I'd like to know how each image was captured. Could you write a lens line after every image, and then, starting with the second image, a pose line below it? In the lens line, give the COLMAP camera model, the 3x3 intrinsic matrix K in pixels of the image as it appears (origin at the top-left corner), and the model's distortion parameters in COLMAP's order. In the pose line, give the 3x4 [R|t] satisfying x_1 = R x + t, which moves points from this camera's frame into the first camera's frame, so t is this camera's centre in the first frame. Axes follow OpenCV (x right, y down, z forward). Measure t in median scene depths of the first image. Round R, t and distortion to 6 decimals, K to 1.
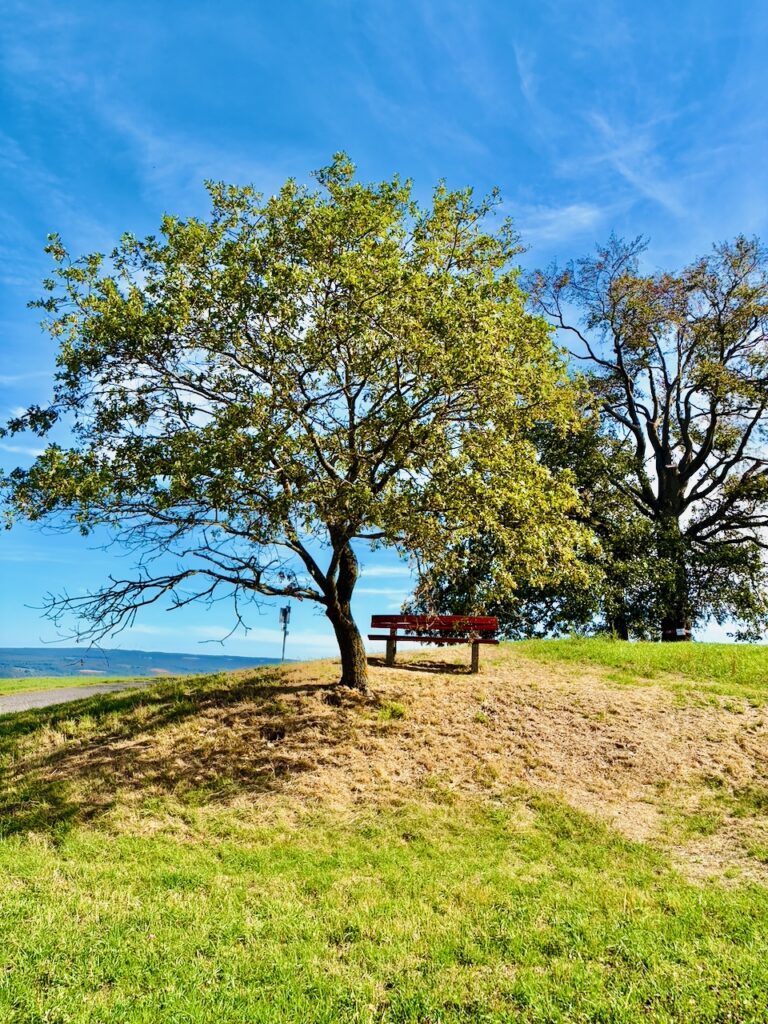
lens RADIAL K [[787.1, 0, 382.9], [0, 787.1, 513.0], [0, 0, 1]] dist [0.010820, -0.032793]
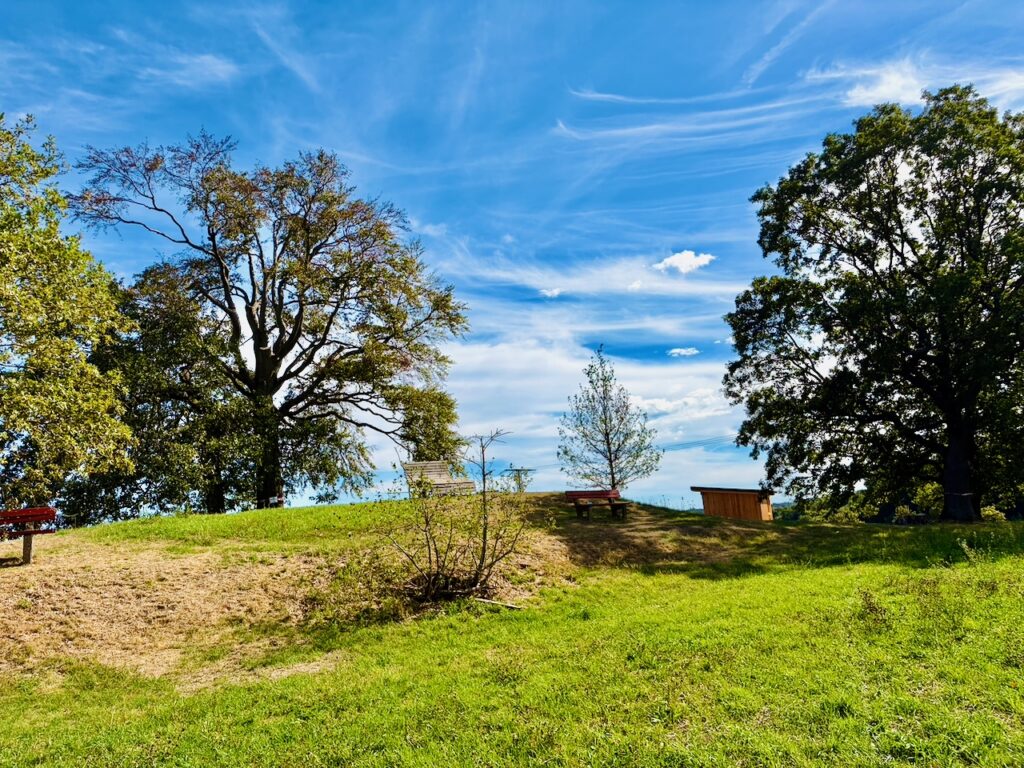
lens RADIAL K [[787.1, 0, 544.4], [0, 787.1, 375.1], [0, 0, 1]] dist [0.010820, -0.032793]
pose [[0.799740, -0.007015, 0.600305, 0.043426], [0.011456, 0.999928, -0.003577, -0.030253], [-0.600237, 0.009738, 0.799763, -0.219681]]
